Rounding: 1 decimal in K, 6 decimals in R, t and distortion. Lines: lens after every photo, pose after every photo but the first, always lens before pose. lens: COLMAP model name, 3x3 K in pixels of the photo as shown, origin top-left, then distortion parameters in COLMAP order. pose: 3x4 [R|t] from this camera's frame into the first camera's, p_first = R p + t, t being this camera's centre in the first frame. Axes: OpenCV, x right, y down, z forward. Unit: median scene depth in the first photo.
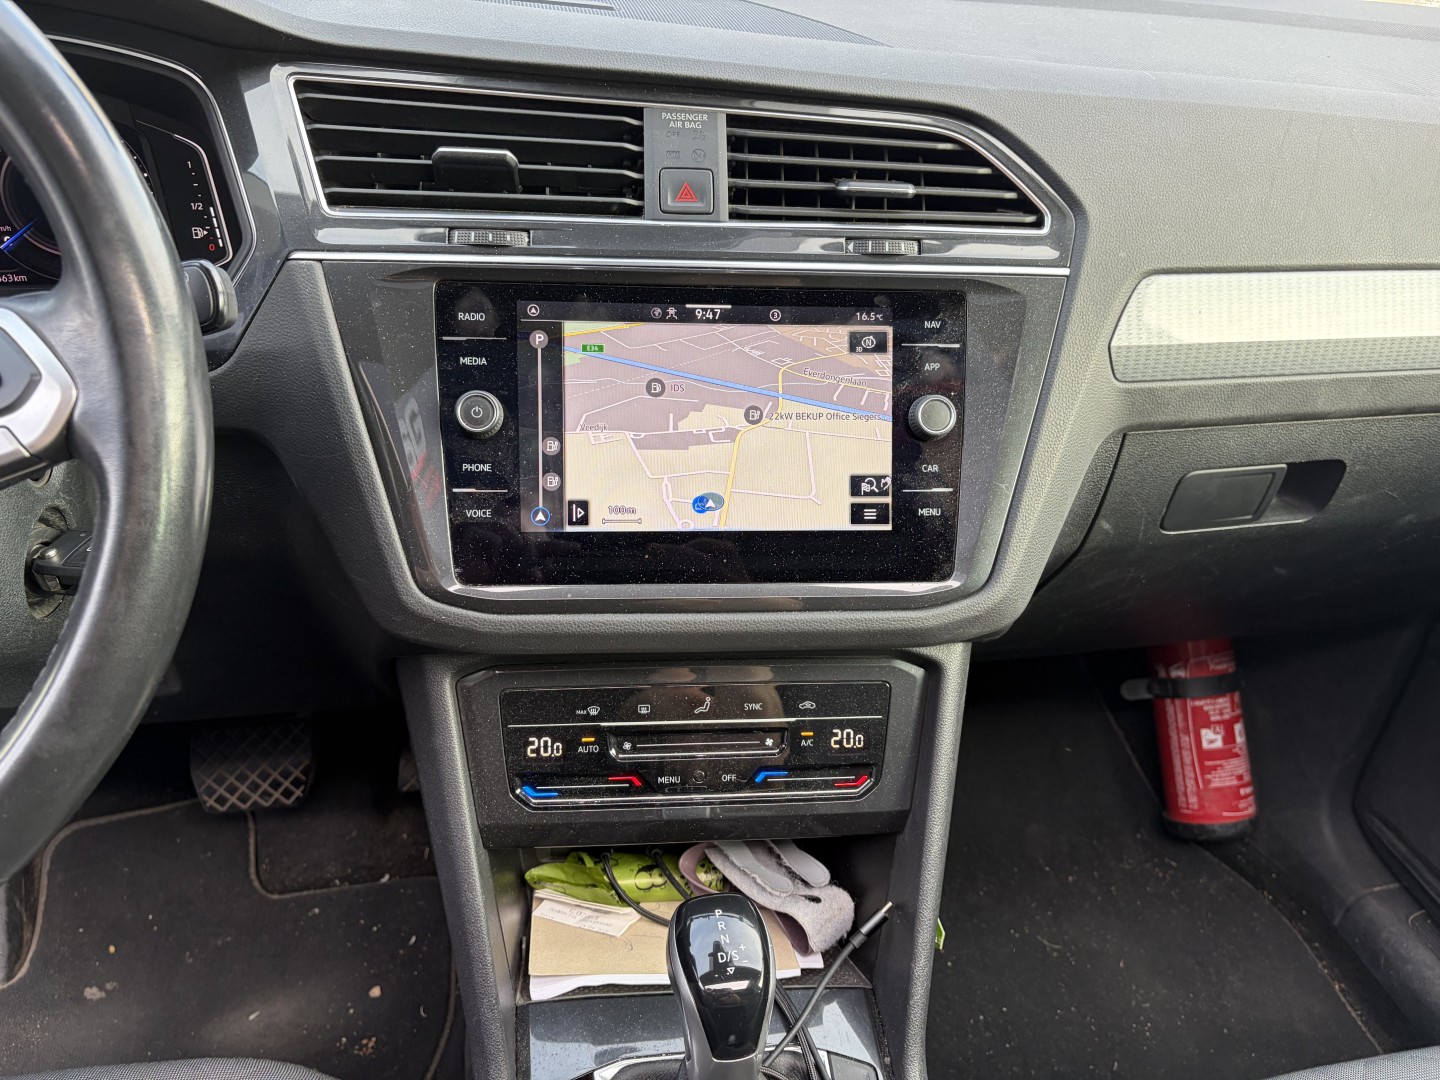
lens RADIAL K [[1140.0, 0, 720.0], [0, 1140.0, 540.0], [0, 0, 1]] dist [0.062687, -0.089840]
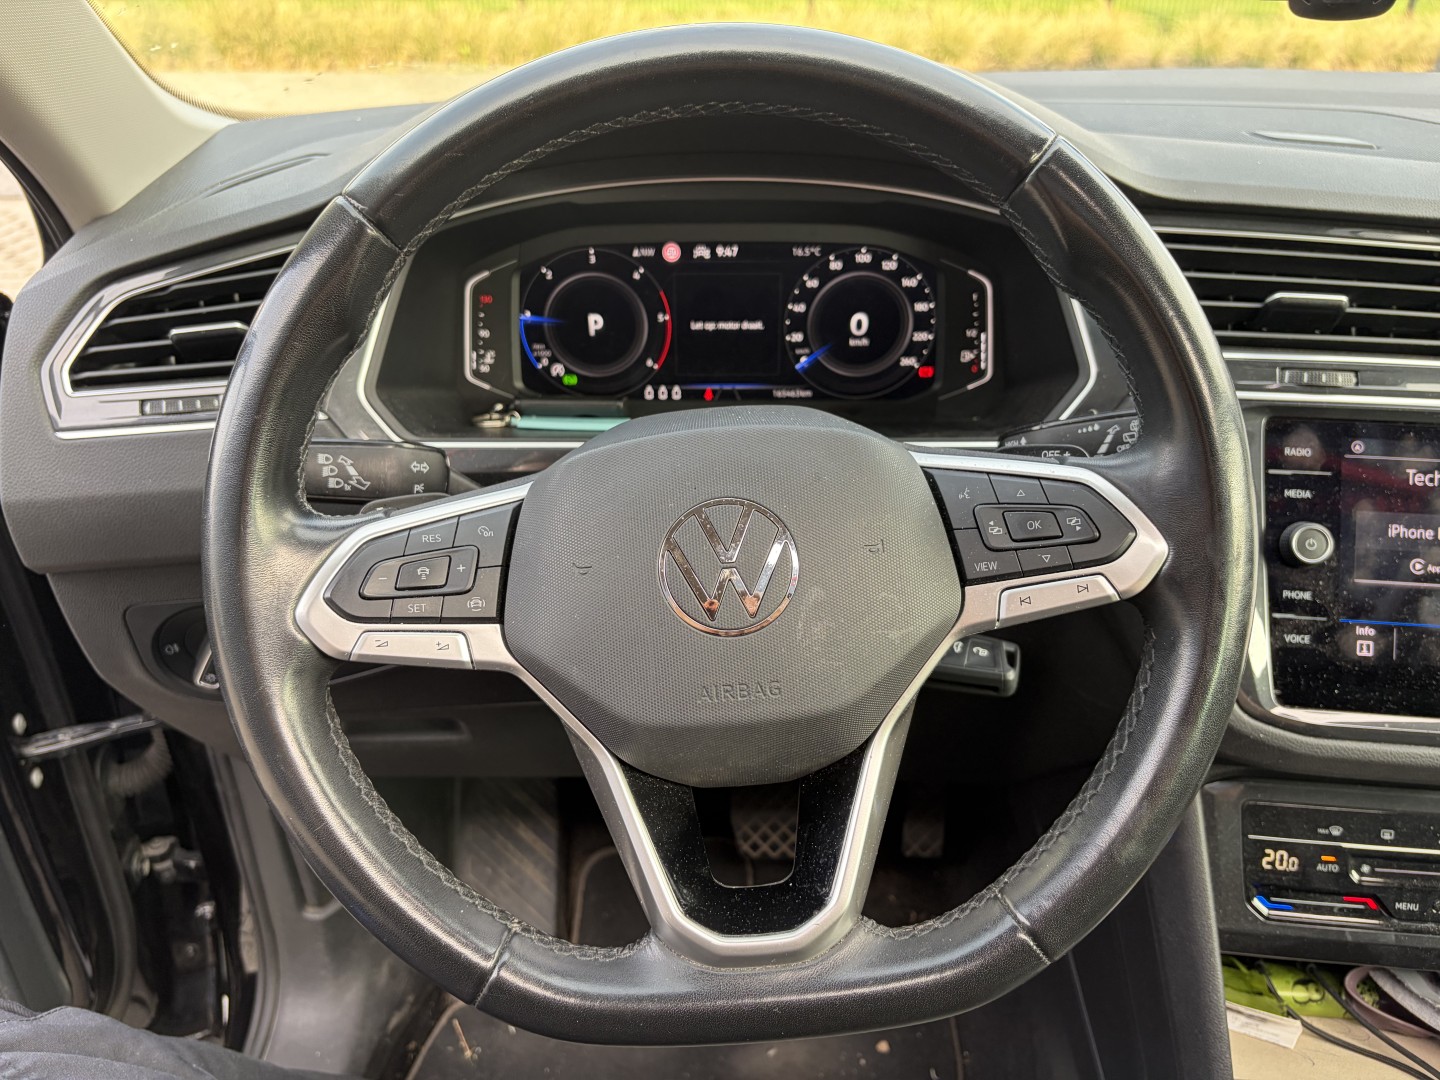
lens RADIAL K [[1137.4, 0, 698.0], [0, 1137.4, 551.7], [0, 0, 1]] dist [0.058674, -0.089222]
pose [[0.979427, 0.063840, -0.191437, -0.420292], [-0.069719, 0.997275, -0.024124, -0.029852], [0.189375, 0.036974, 0.981208, -0.106261]]
